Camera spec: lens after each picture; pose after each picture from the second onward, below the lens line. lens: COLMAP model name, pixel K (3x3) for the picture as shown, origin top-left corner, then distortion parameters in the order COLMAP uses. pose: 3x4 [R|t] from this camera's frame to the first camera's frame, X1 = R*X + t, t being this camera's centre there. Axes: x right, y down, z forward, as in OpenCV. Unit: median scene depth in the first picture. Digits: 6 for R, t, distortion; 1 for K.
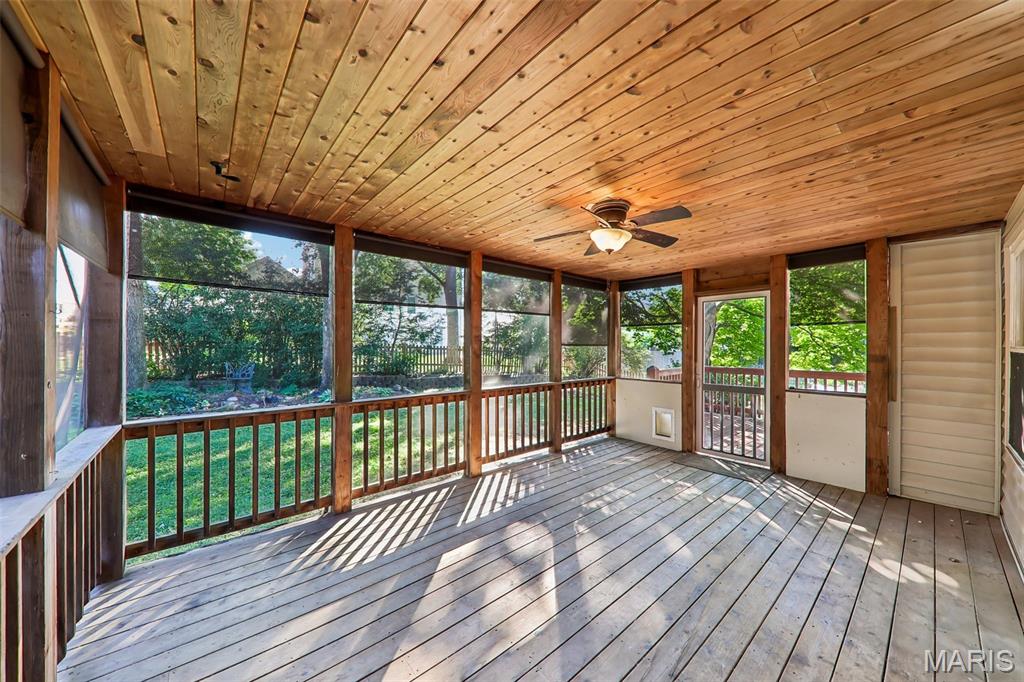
lens RADIAL K [[356.2, 0, 508.8], [0, 356.2, 345.4], [0, 0, 1]] dist [0.012254, -0.003346]
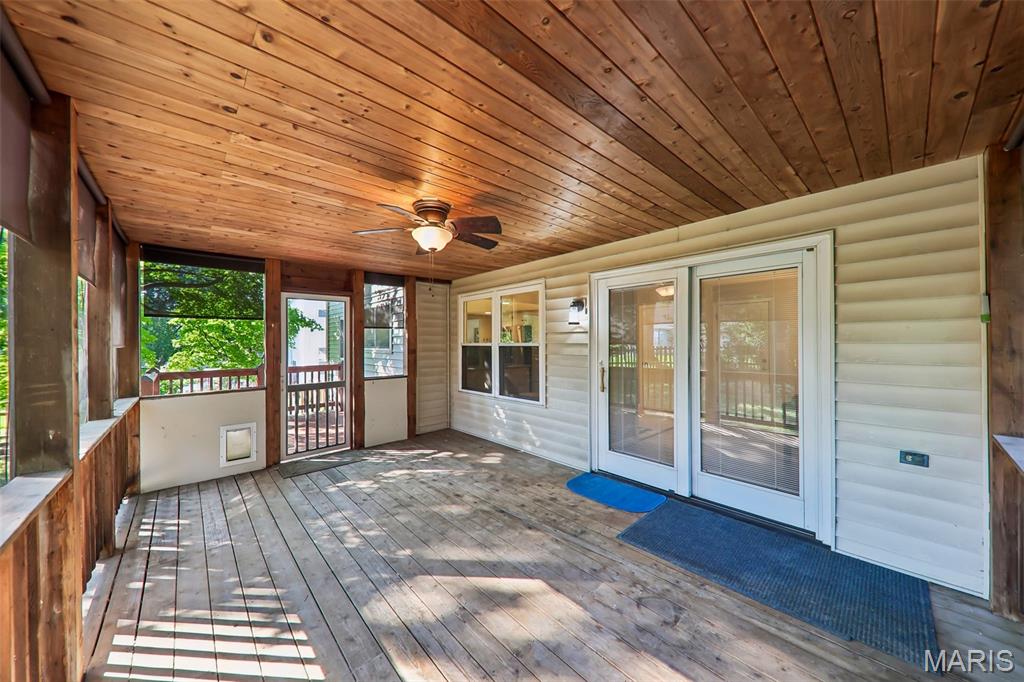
lens RADIAL K [[356.2, 0, 509.5], [0, 356.2, 340.0], [0, 0, 1]] dist [0.012254, -0.003346]
pose [[-0.025574, 0.004034, 0.999665, -0.457339], [0.008116, 0.999960, -0.003828, -0.002532], [-0.999640, 0.008015, -0.025606, 0.507235]]
